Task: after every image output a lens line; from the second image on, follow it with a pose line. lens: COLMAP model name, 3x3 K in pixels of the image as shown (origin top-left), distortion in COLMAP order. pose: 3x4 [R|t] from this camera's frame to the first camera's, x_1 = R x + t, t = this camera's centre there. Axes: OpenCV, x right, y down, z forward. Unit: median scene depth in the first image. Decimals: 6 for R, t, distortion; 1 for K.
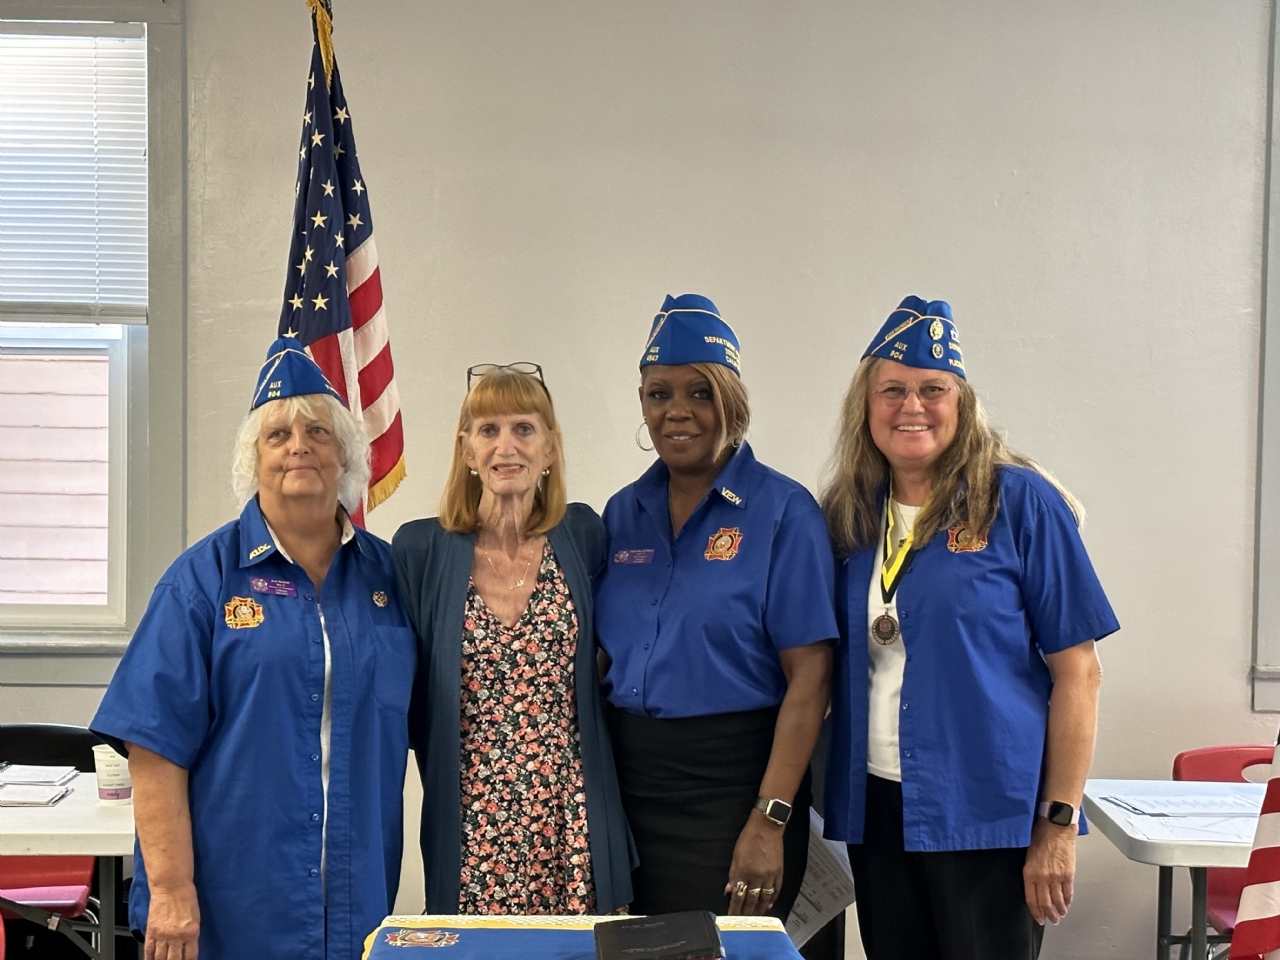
lens RADIAL K [[2398.4, 0, 640.0], [0, 2398.4, 480.0], [0, 0, 1]] dist [0.146292, 0.201923]
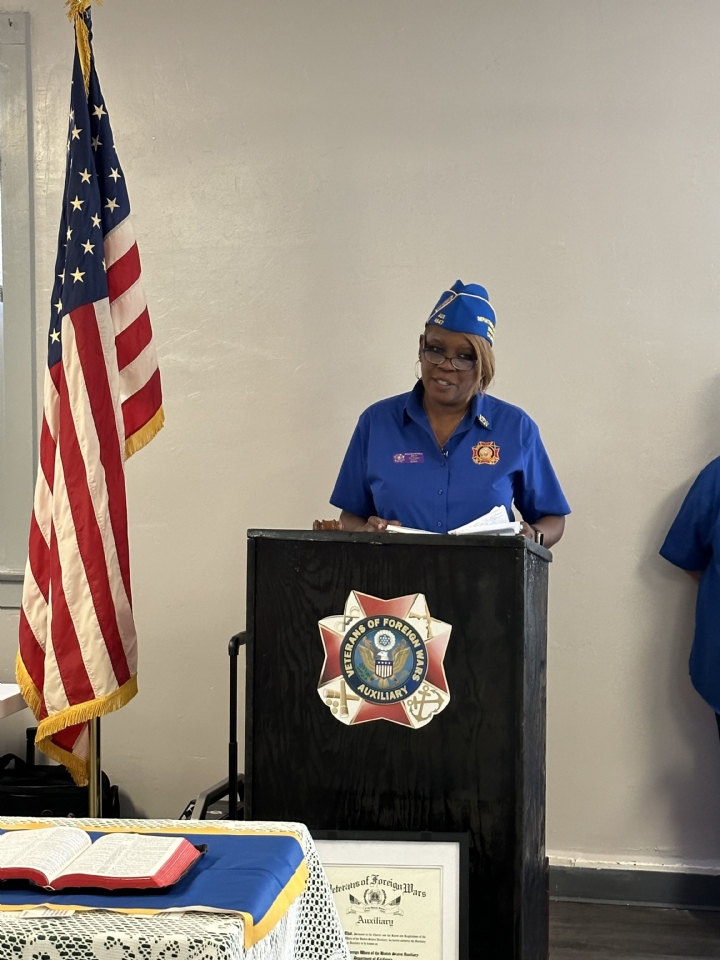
lens RADIAL K [[1969.8, 0, 355.0], [0, 1969.8, 493.1], [0, 0, 1]] dist [0.139293, -0.054428]
pose [[0.987566, -0.002924, -0.157179, 0.143964], [0.007214, 0.999617, 0.026731, 0.005598], [0.157040, -0.027532, 0.987208, 0.082936]]
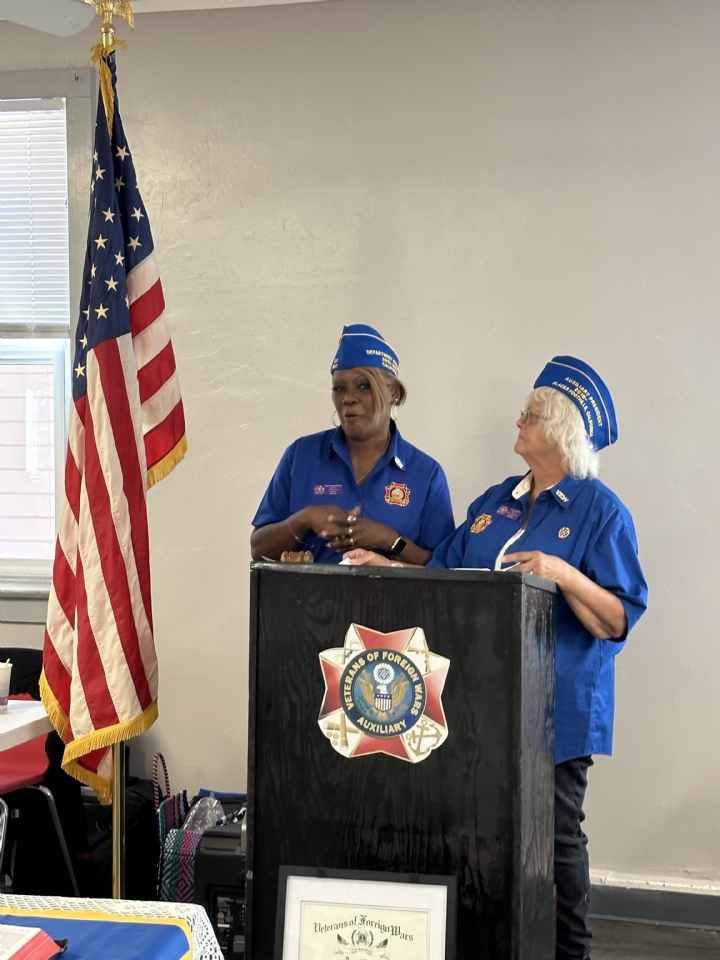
lens RADIAL K [[1645.7, 0, 361.0], [0, 1645.7, 490.1], [0, 0, 1]] dist [0.119630, 0.195820]
pose [[0.970430, 0.000747, -0.241382, 0.186077], [0.003855, 0.999820, 0.018594, -0.000743], [0.241352, -0.018974, 0.970252, 0.235937]]
